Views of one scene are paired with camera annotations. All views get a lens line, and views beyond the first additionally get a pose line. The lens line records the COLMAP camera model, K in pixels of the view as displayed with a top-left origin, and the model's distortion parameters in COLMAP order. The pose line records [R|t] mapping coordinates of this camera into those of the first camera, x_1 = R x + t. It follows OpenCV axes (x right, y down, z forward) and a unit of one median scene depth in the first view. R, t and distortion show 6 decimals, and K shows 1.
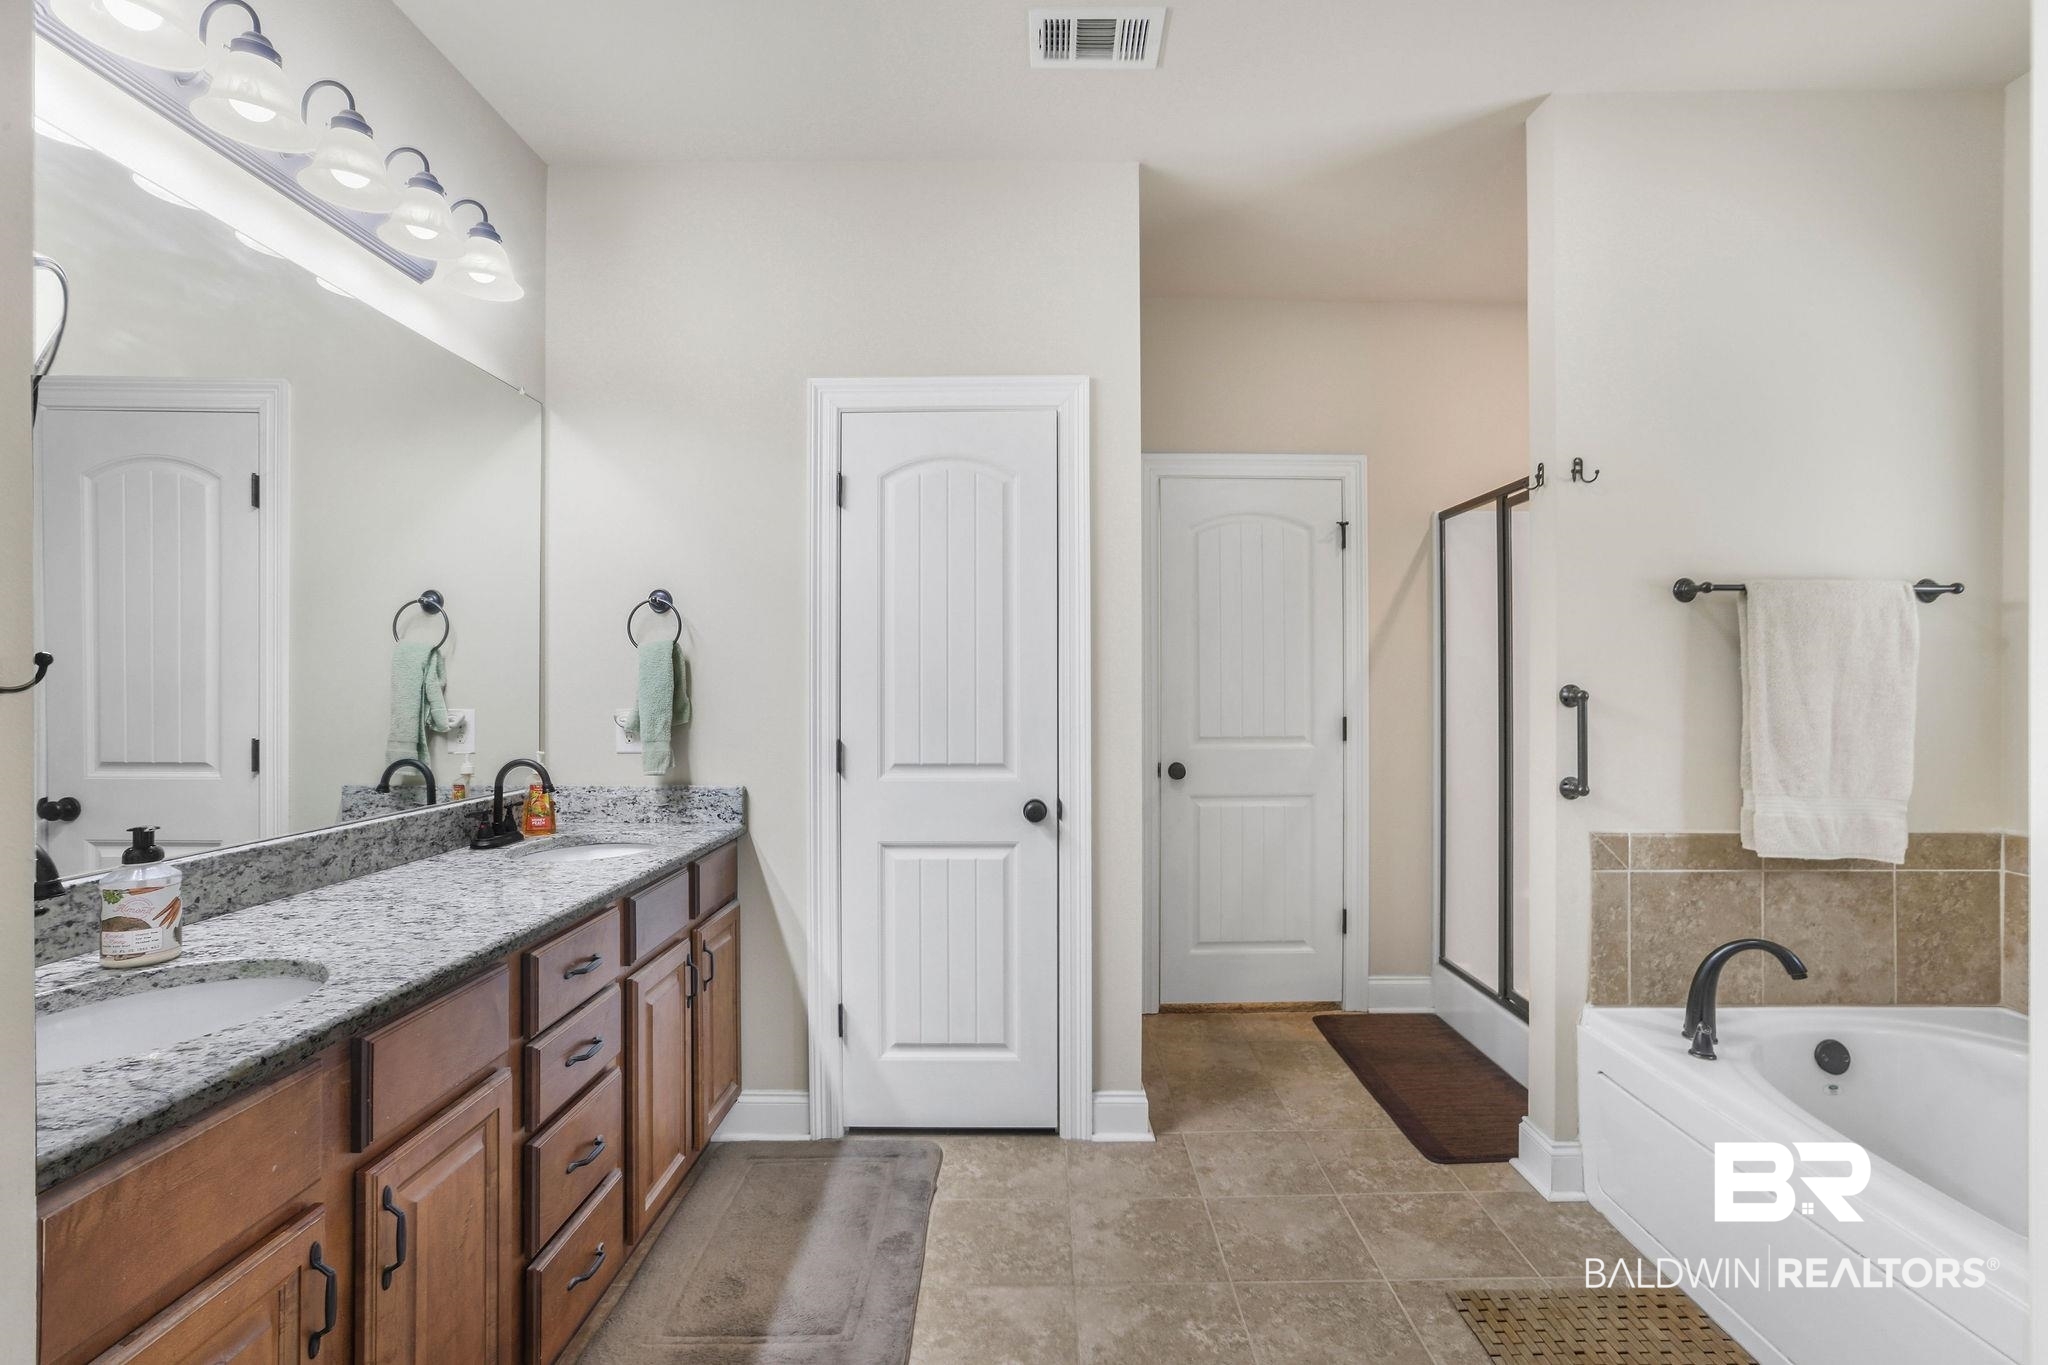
lens RADIAL K [[939.0, 0, 1024.0], [0, 939.0, 682.5], [0, 0, 1]] dist [-0.059973, 0.023694]
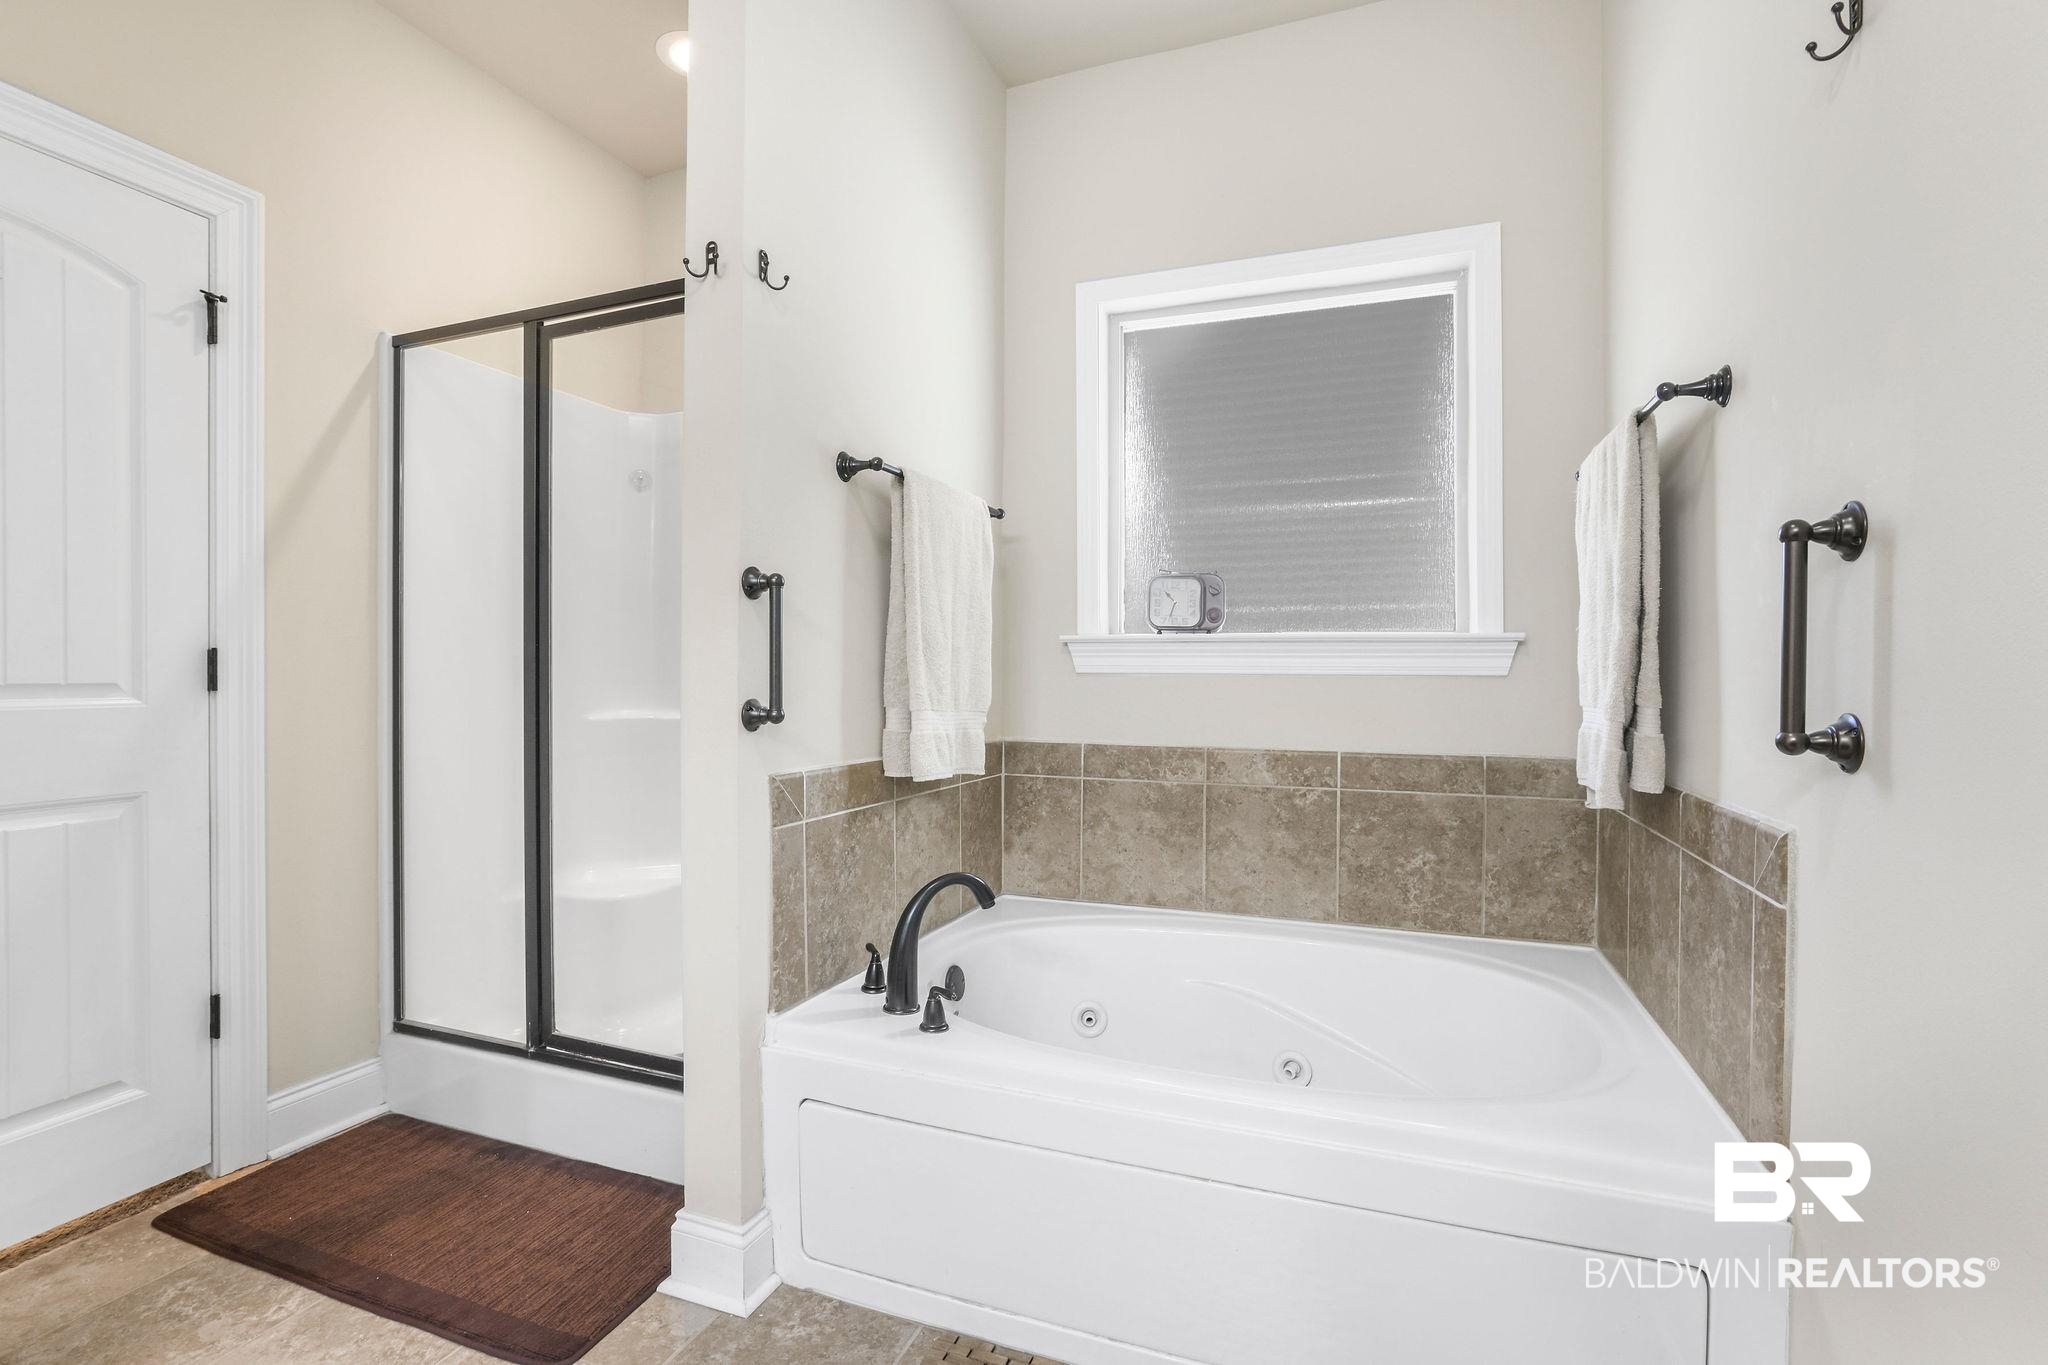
lens RADIAL K [[920.8, 0, 1038.4], [0, 920.8, 680.0], [0, 0, 1]] dist [-0.040980, 0.016203]
pose [[0.338101, -0.001555, 0.941109, 0.010072], [-0.000029, 0.999999, 0.001663, 0.087067], [-0.941110, -0.000590, 0.338101, 0.560299]]
